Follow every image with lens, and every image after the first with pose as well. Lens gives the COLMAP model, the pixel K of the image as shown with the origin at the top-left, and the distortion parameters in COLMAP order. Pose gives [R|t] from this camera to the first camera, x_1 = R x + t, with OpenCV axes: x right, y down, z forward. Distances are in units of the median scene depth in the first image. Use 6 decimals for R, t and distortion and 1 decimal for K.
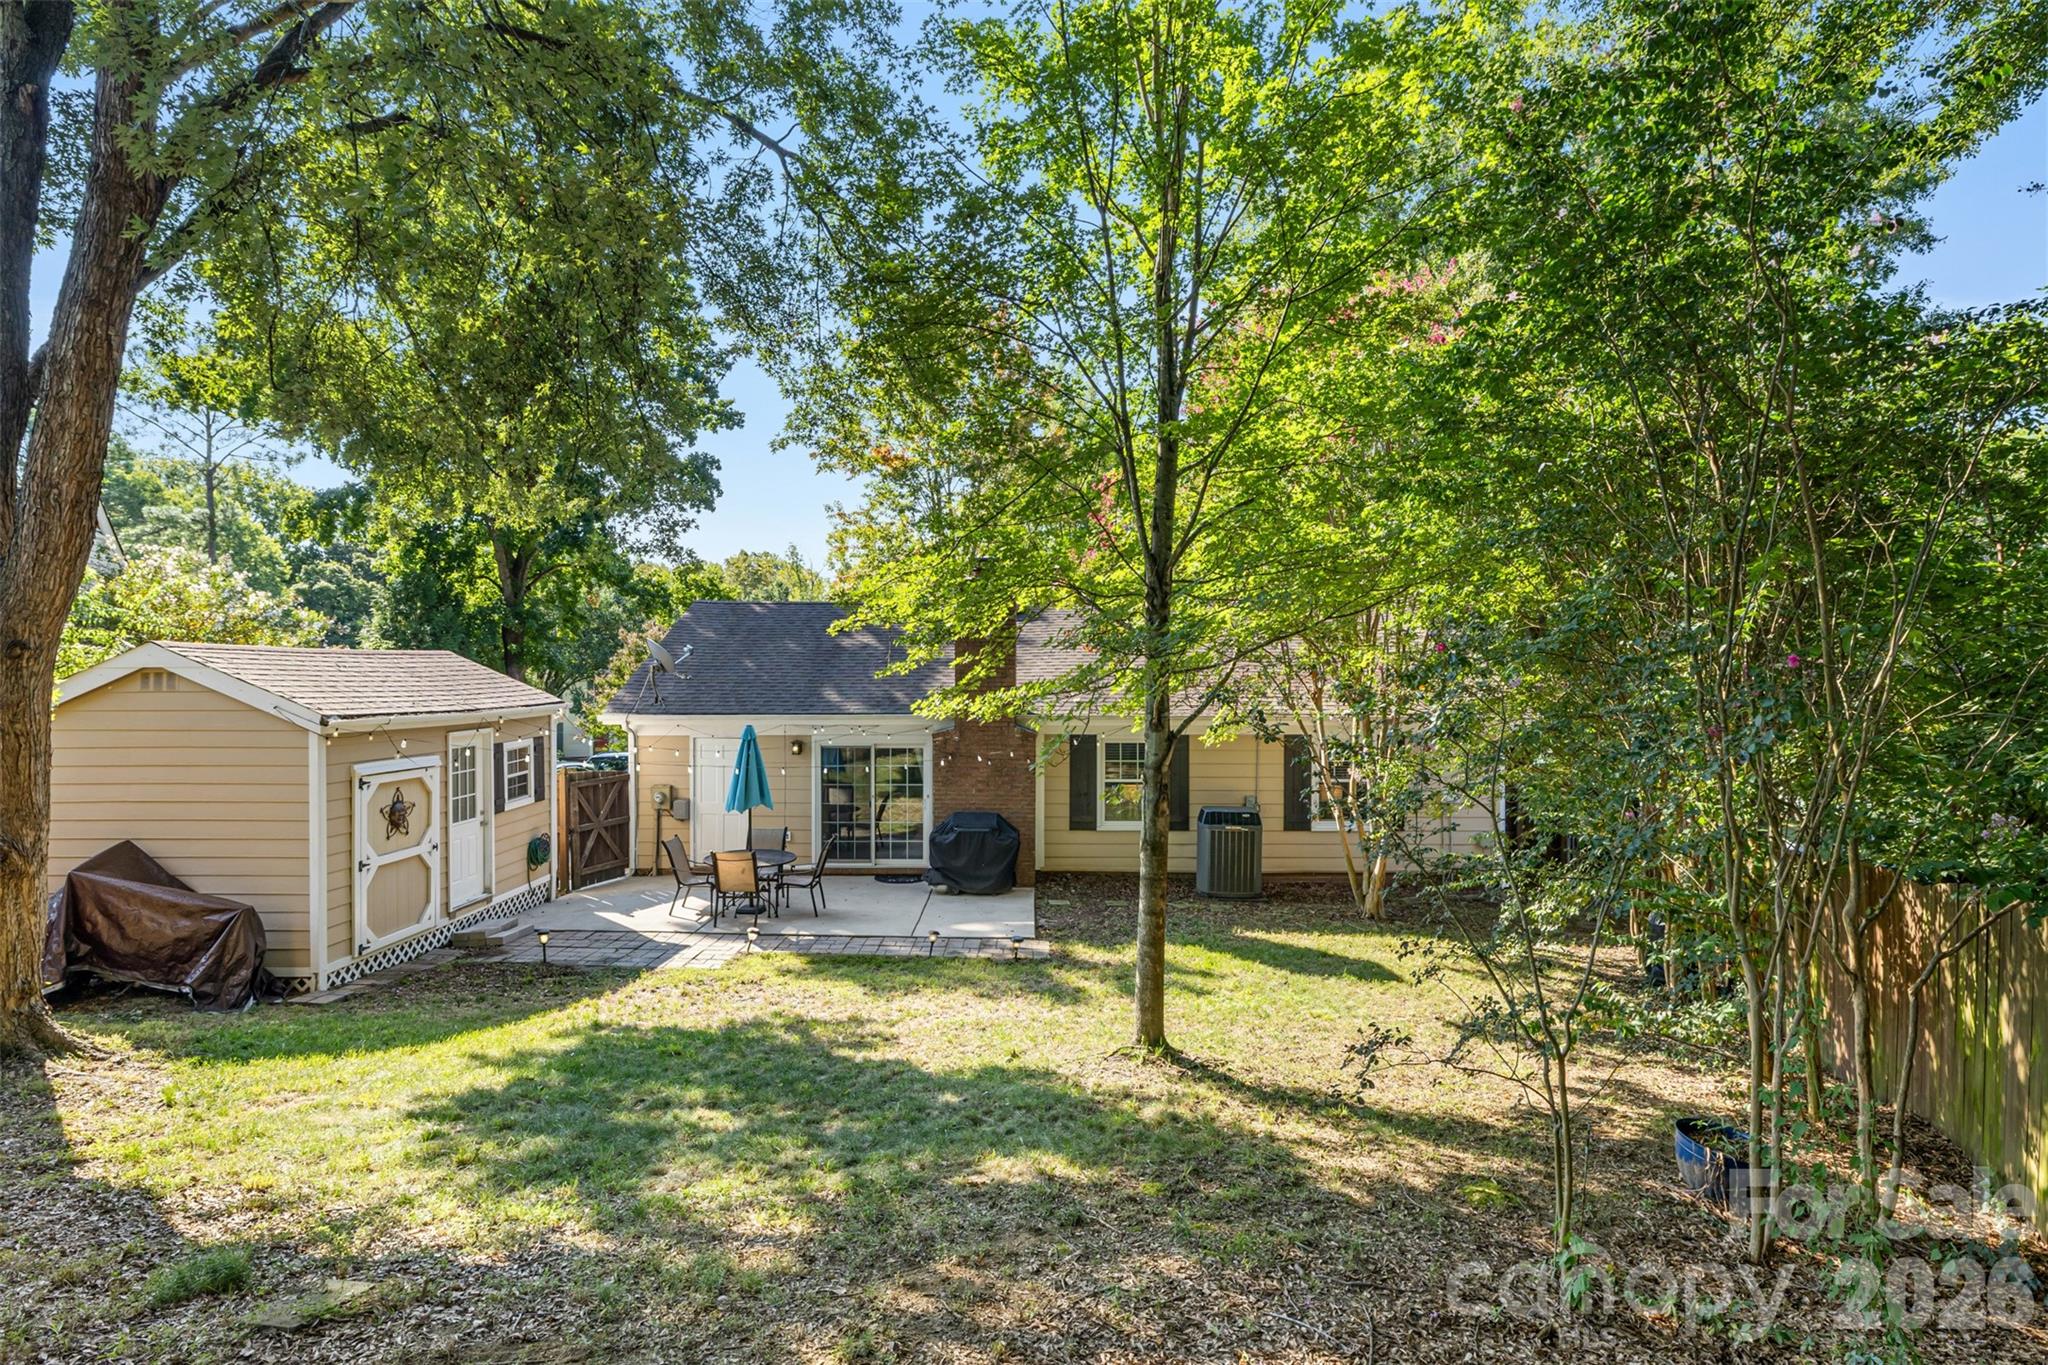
lens RADIAL K [[1070.6, 0, 1027.8], [0, 1070.6, 679.4], [0, 0, 1]] dist [-0.007771, -0.001262]
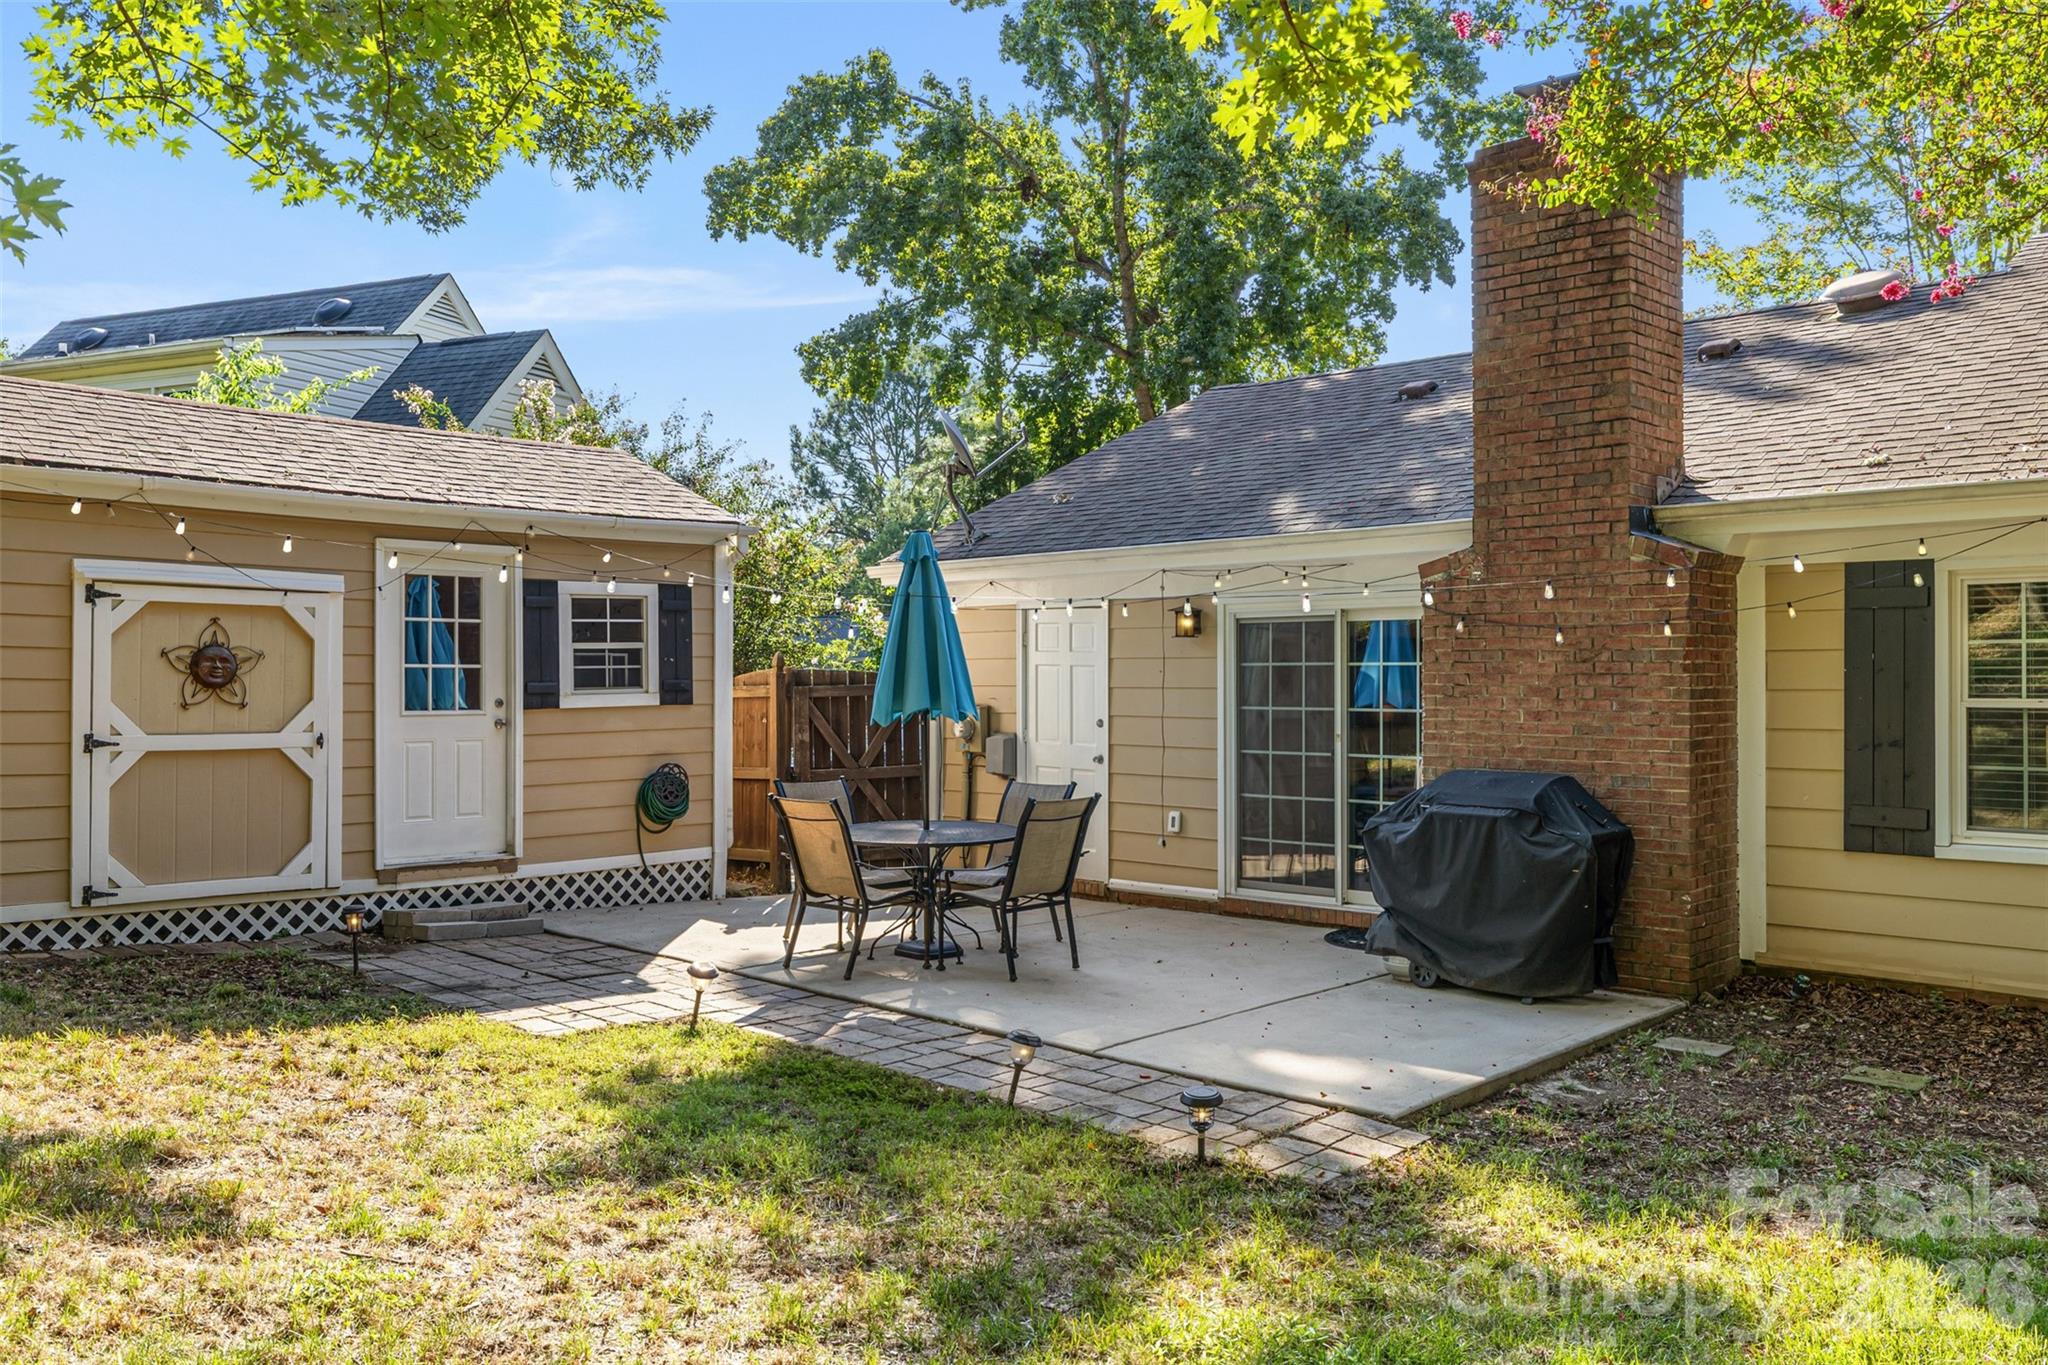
lens RADIAL K [[1593.1, 0, 1022.4], [0, 1593.1, 681.0], [0, 0, 1]] dist [-0.041257, 0.000475]
pose [[0.740272, 0.000569, -0.672307, 0.221360], [-0.006667, 0.999957, -0.006495, 0.115647], [0.672274, 0.009291, 0.740244, 0.577996]]
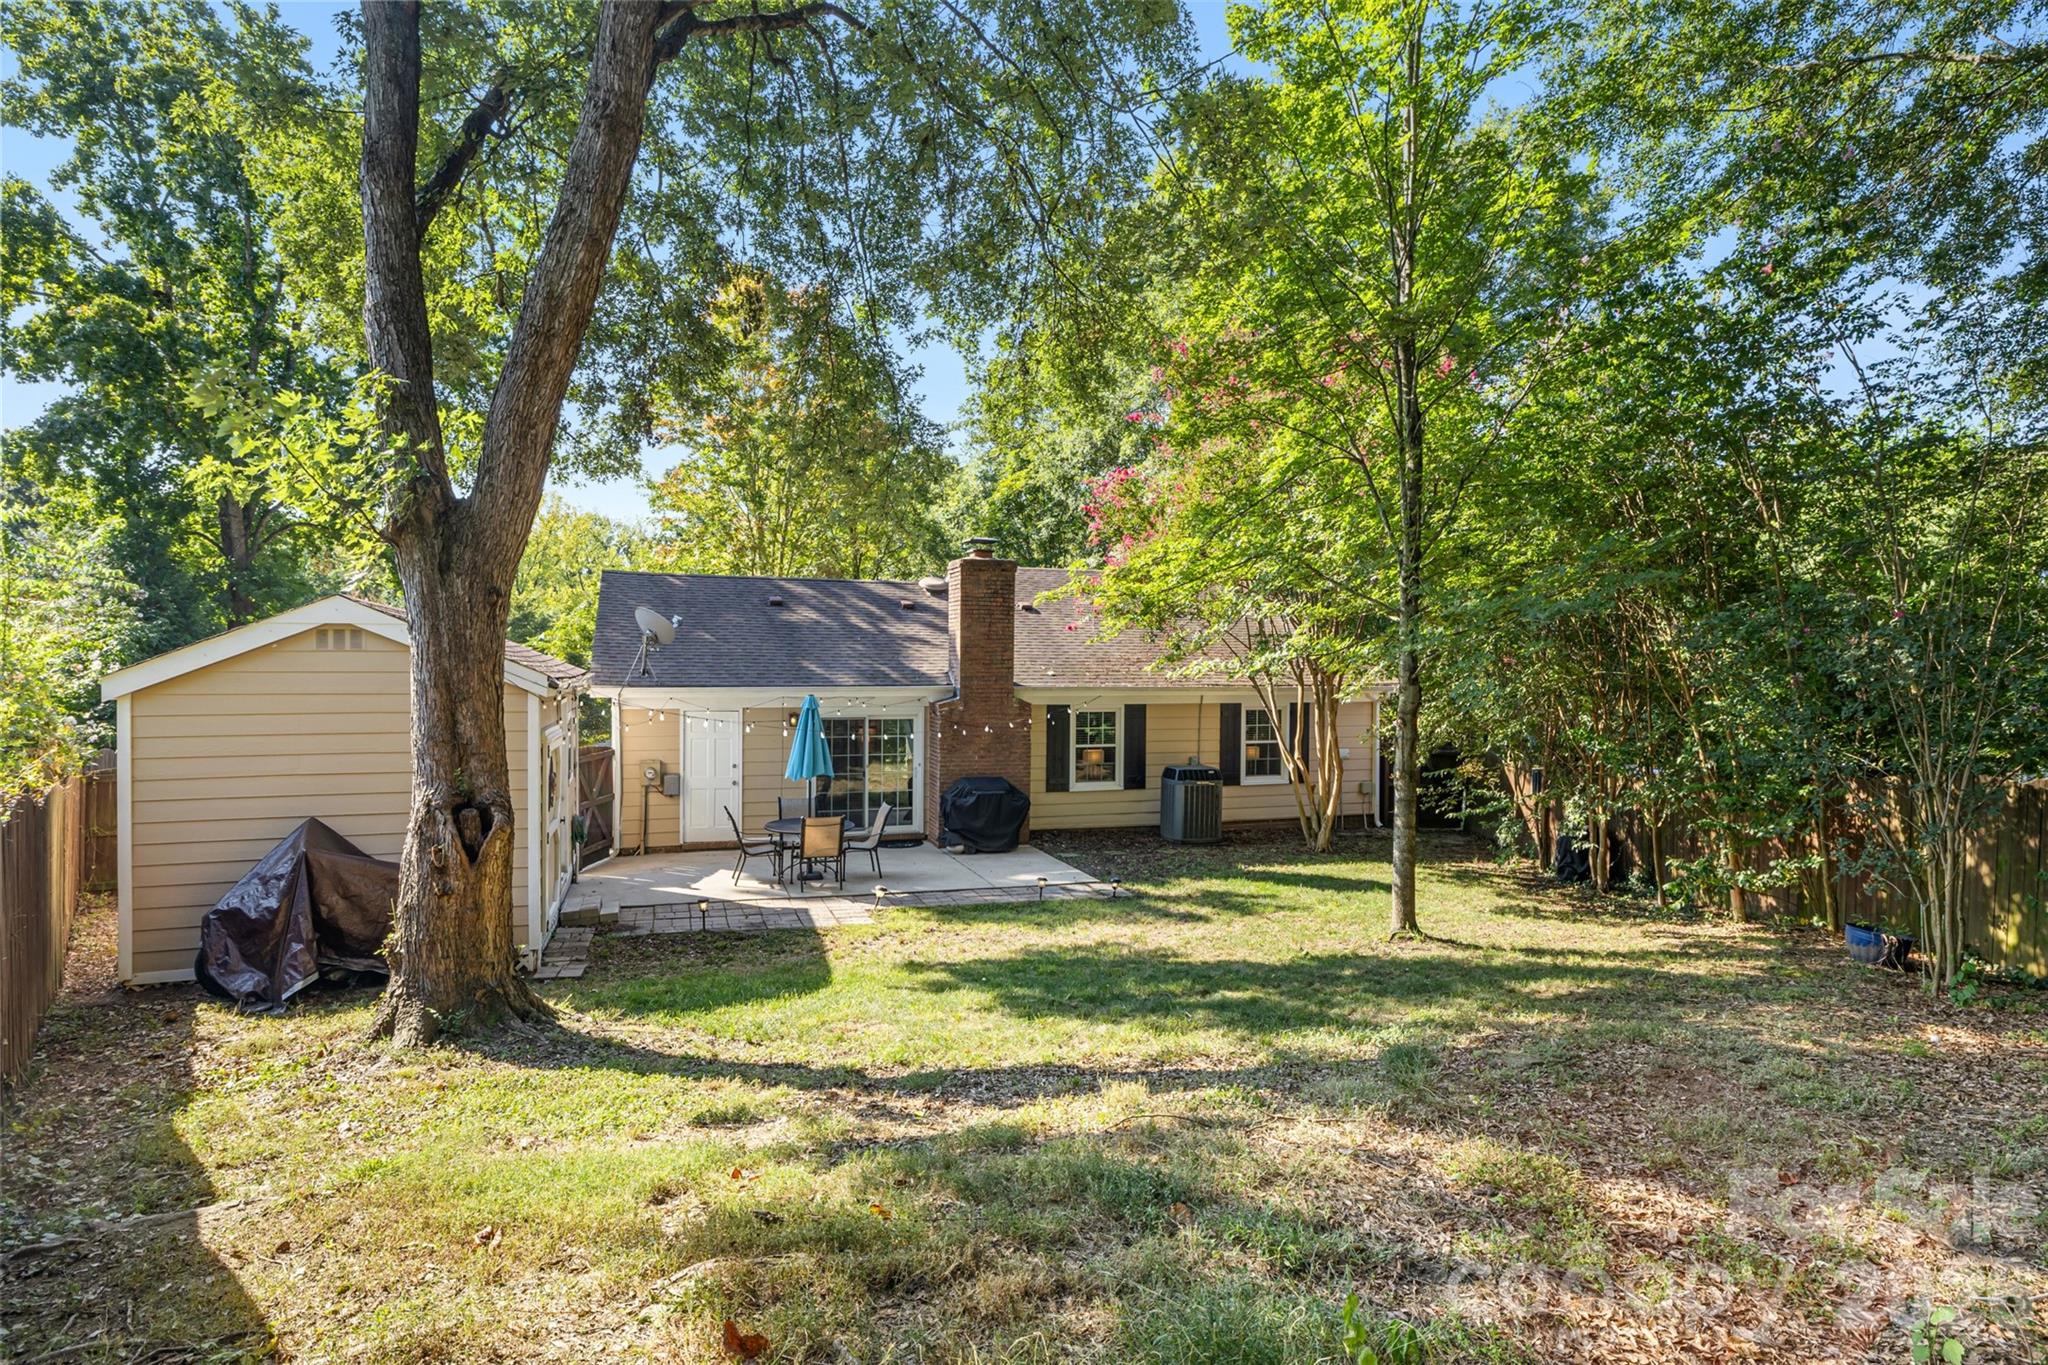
lens RADIAL K [[1070.6, 0, 1026.1], [0, 1070.6, 677.8], [0, 0, 1]] dist [-0.007771, -0.001262]
pose [[0.944215, 0.000487, 0.329328, -0.421763], [-0.003496, 0.999957, 0.008547, 0.018274], [-0.329310, -0.009221, 0.944177, -0.028269]]
